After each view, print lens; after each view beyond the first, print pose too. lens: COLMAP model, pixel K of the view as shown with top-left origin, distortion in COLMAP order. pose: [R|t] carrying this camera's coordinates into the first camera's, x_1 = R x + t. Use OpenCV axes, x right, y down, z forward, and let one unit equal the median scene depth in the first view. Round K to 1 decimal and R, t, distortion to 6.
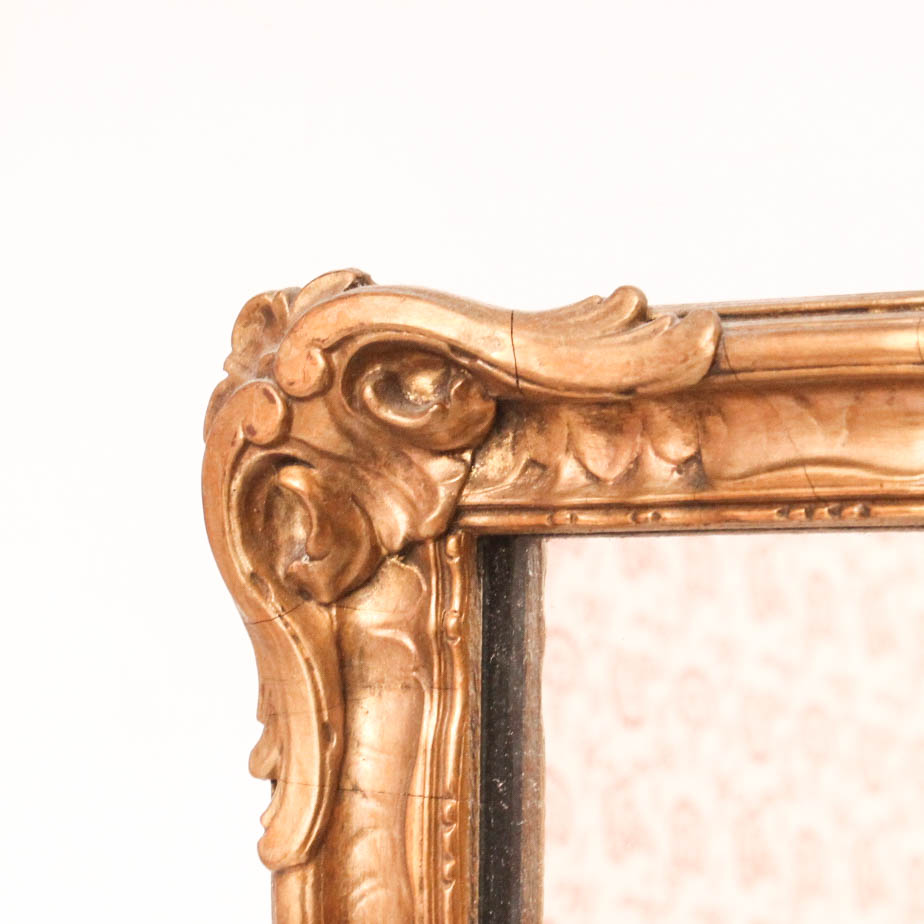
lens RADIAL K [[4165.3, 0, 462.0], [0, 4165.3, 462.0], [0, 0, 1]] dist [-0.036922, -1.686584]
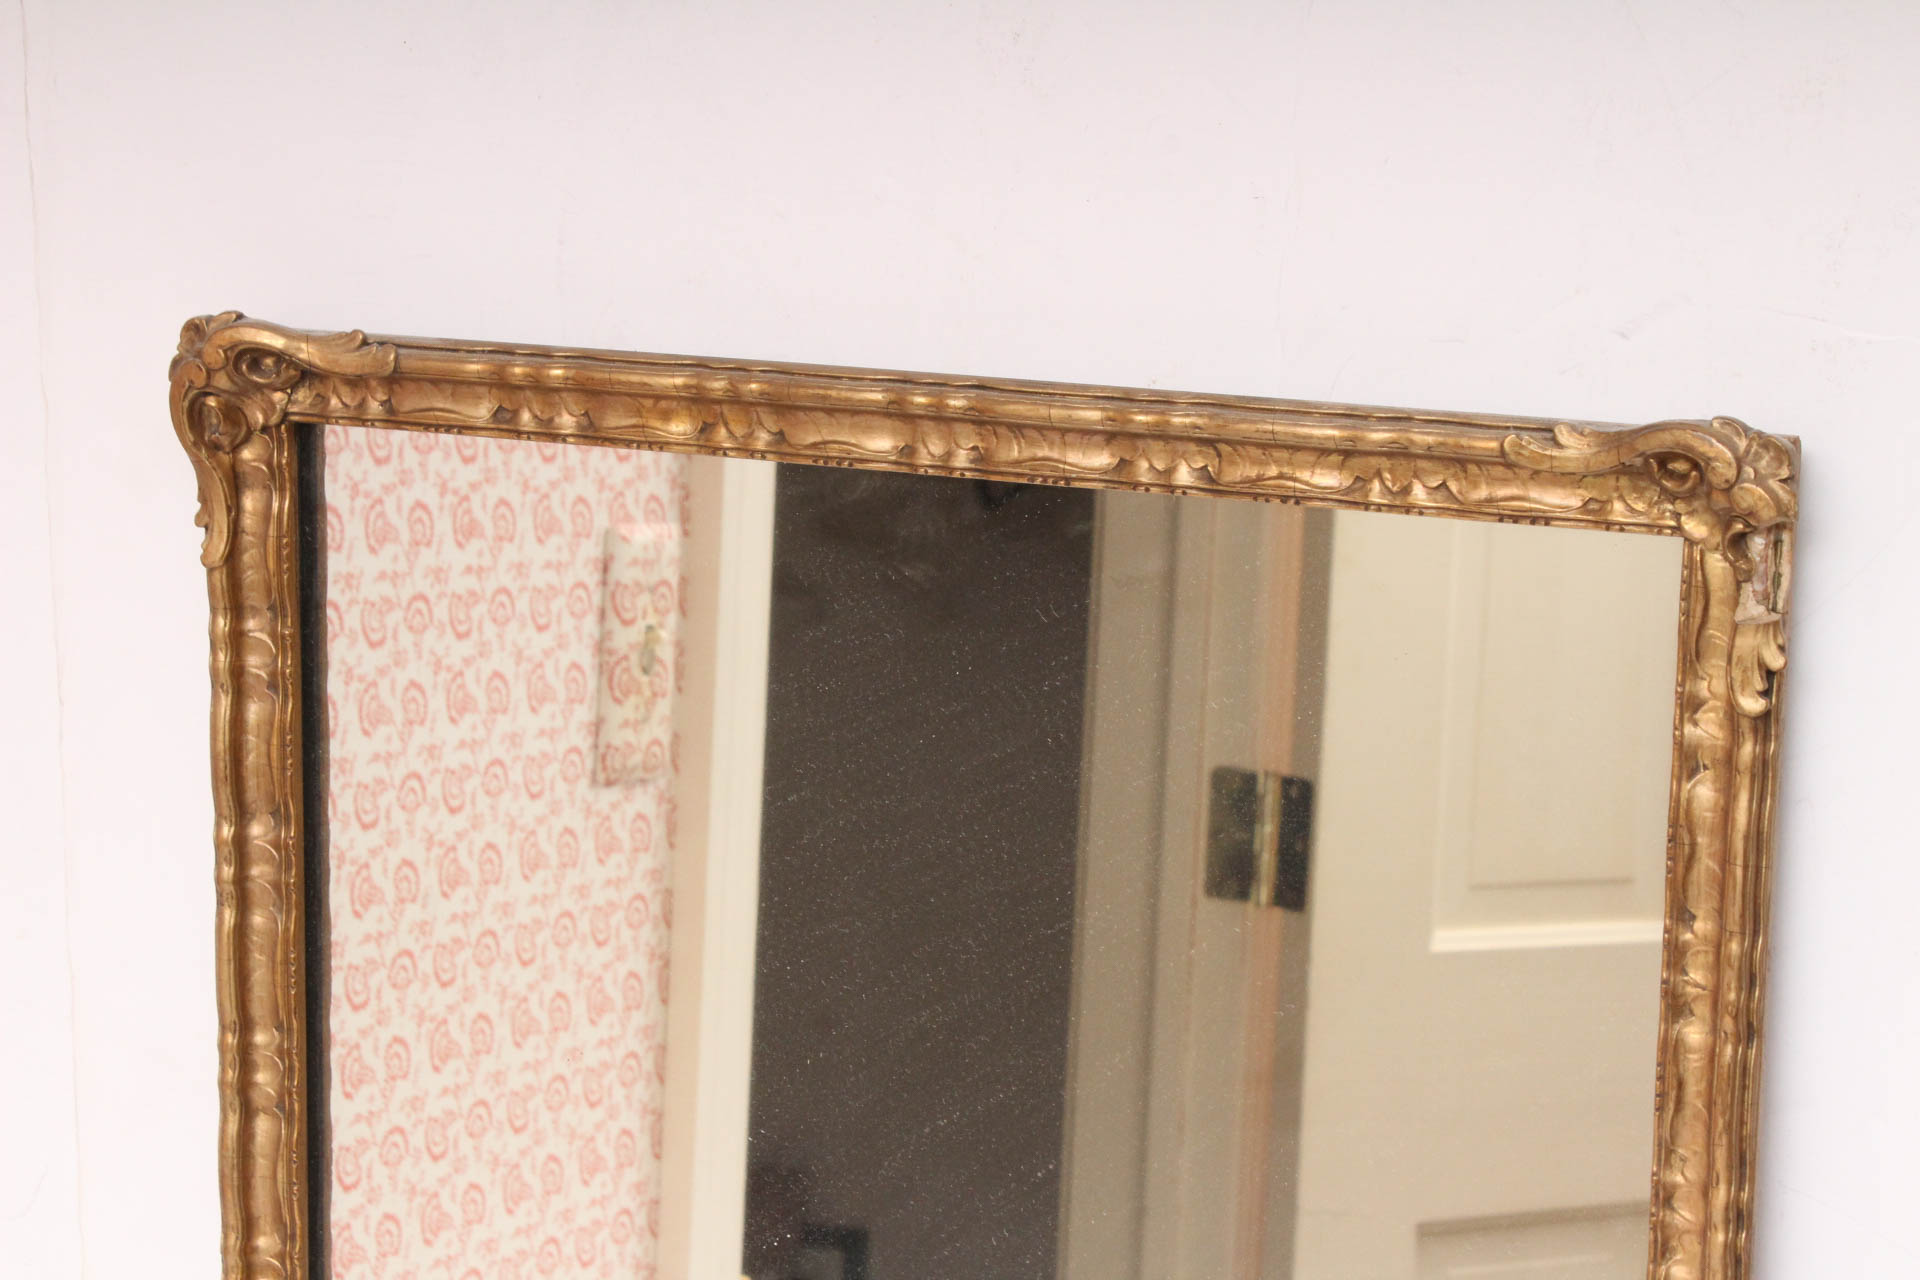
lens RADIAL K [[4174.6, 0, 960.0], [0, 4174.6, 640.0], [0, 0, 1]] dist [0.078477, 0.106021]
pose [[0.986296, -0.028686, 0.162471, -0.012568], [-0.011266, 0.970759, 0.239791, -0.424688], [-0.164599, -0.238335, 0.957133, -1.294978]]
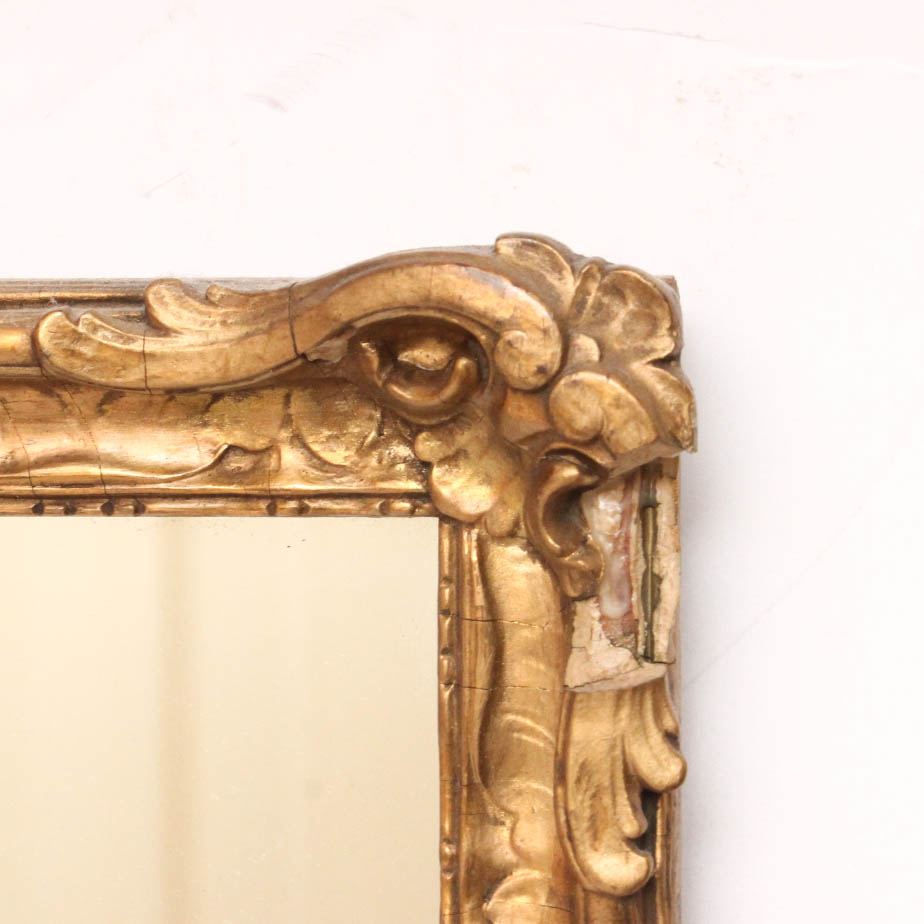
lens RADIAL K [[4165.3, 0, 462.0], [0, 4165.3, 462.0], [0, 0, 1]] dist [-0.036922, -1.686584]
pose [[0.907935, -0.047479, 0.416414, 0.276815], [-0.002998, 0.992801, 0.119736, -0.120734], [-0.419101, -0.109961, 0.901256, -0.260342]]
